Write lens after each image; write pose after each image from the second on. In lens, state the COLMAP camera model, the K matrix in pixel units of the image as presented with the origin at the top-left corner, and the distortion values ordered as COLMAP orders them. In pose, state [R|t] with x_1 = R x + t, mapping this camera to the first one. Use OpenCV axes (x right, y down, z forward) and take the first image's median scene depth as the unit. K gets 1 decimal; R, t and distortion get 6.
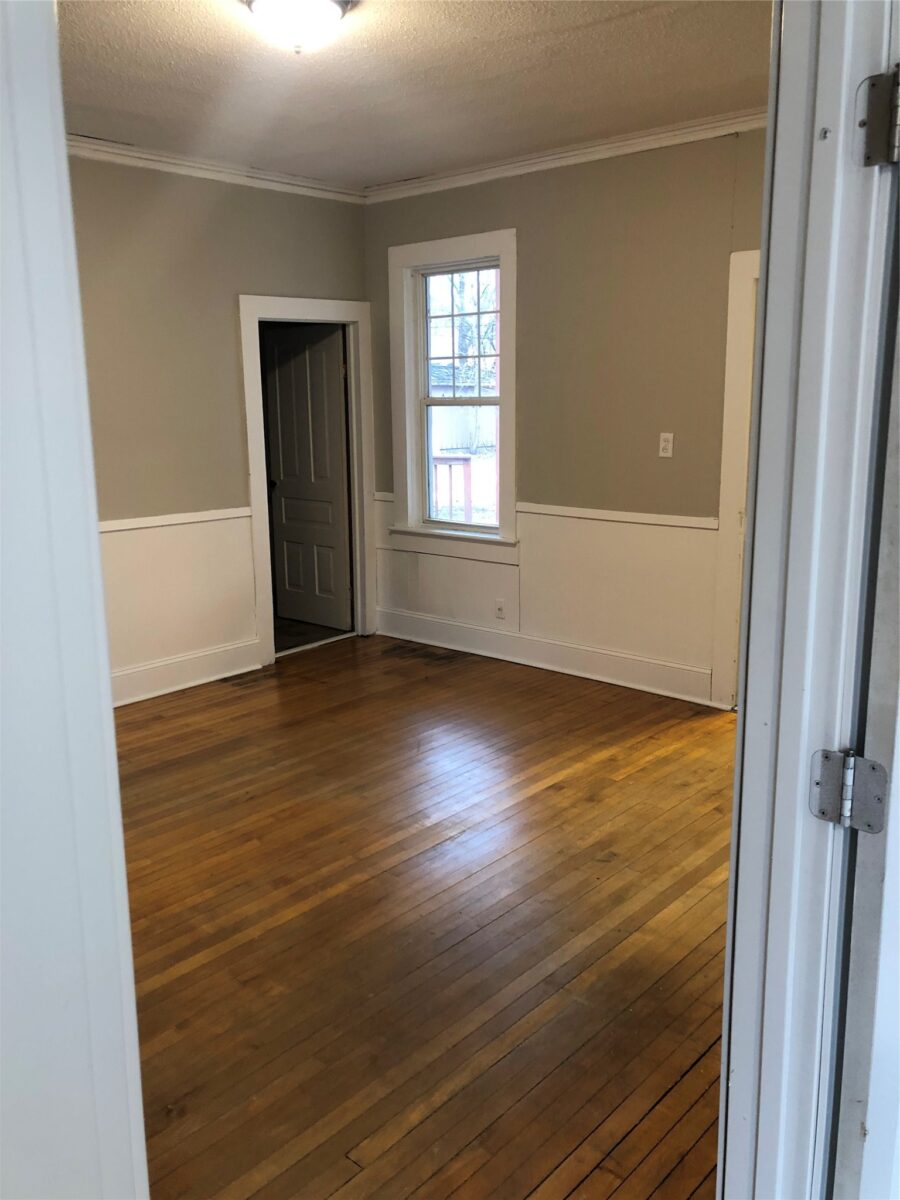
lens RADIAL K [[981.6, 0, 452.0], [0, 981.6, 597.2], [0, 0, 1]] dist [0.074143, -0.090474]
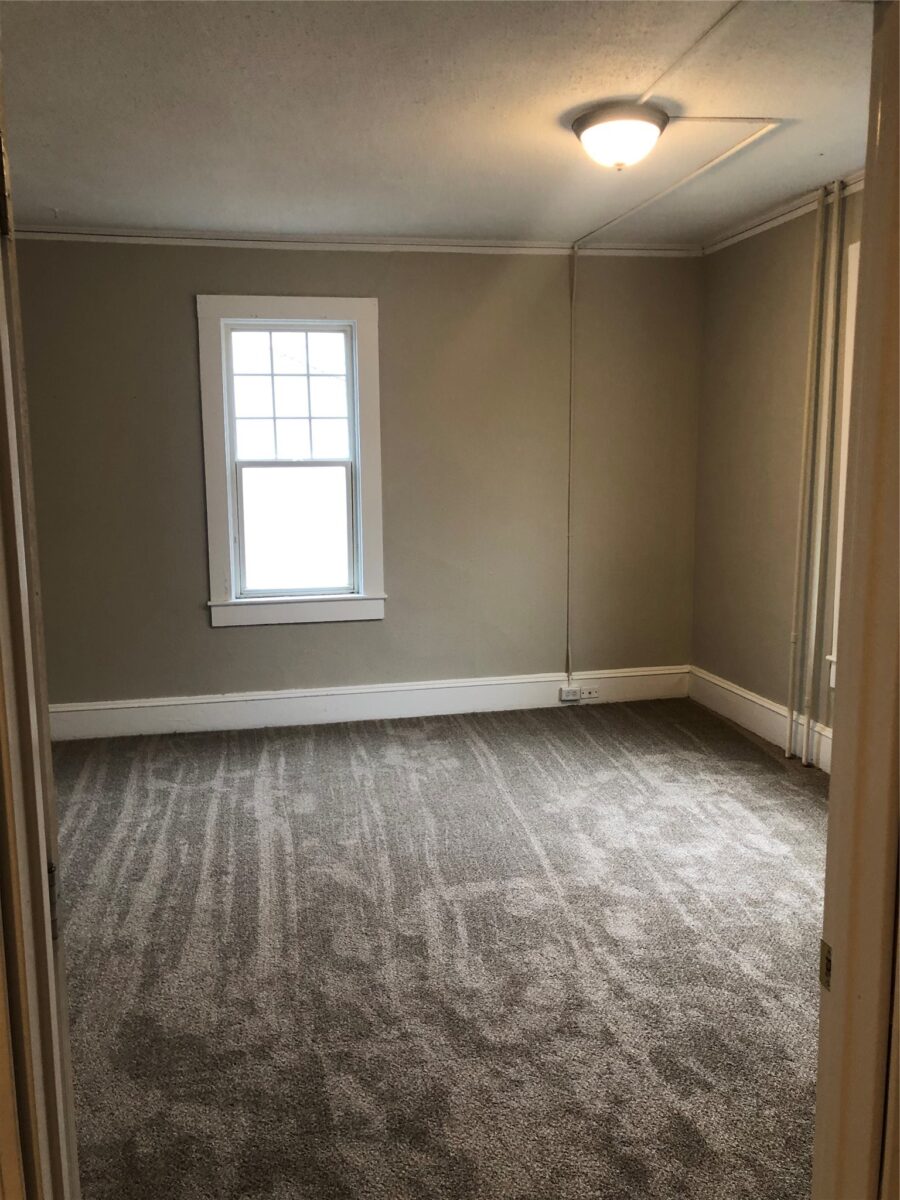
lens RADIAL K [[981.6, 0, 452.0], [0, 981.6, 597.2], [0, 0, 1]] dist [0.074143, -0.090474]
pose [[0.610437, -0.121691, 0.782661, -0.668427], [0.161168, 0.986539, 0.027688, -0.072449], [-0.775494, 0.109238, 0.621832, 0.299135]]
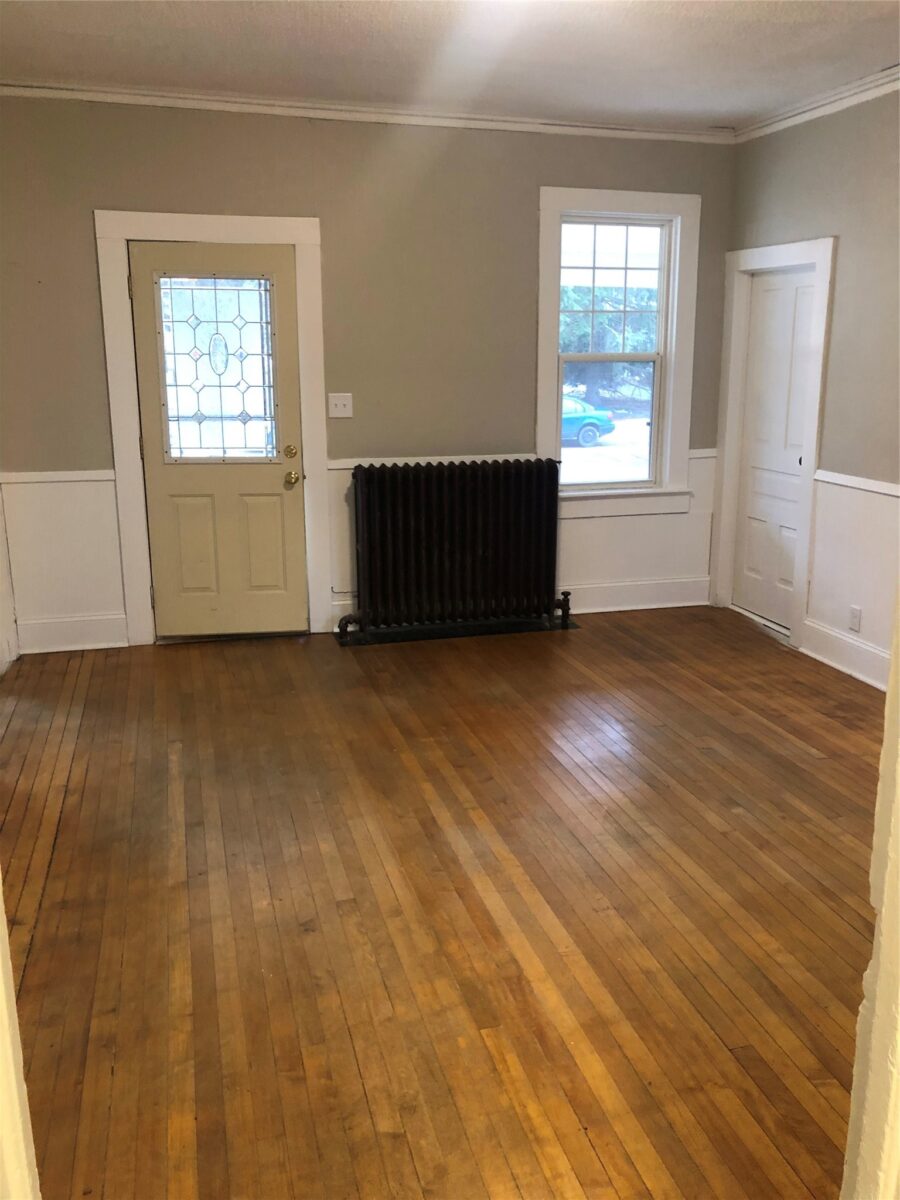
lens RADIAL K [[981.6, 0, 452.0], [0, 981.6, 597.2], [0, 0, 1]] dist [0.074143, -0.090474]
pose [[-0.557899, 0.187022, -0.808561, 0.743921], [-0.152787, 0.934478, 0.321569, -0.289574], [0.815724, 0.302941, -0.492770, 1.487414]]
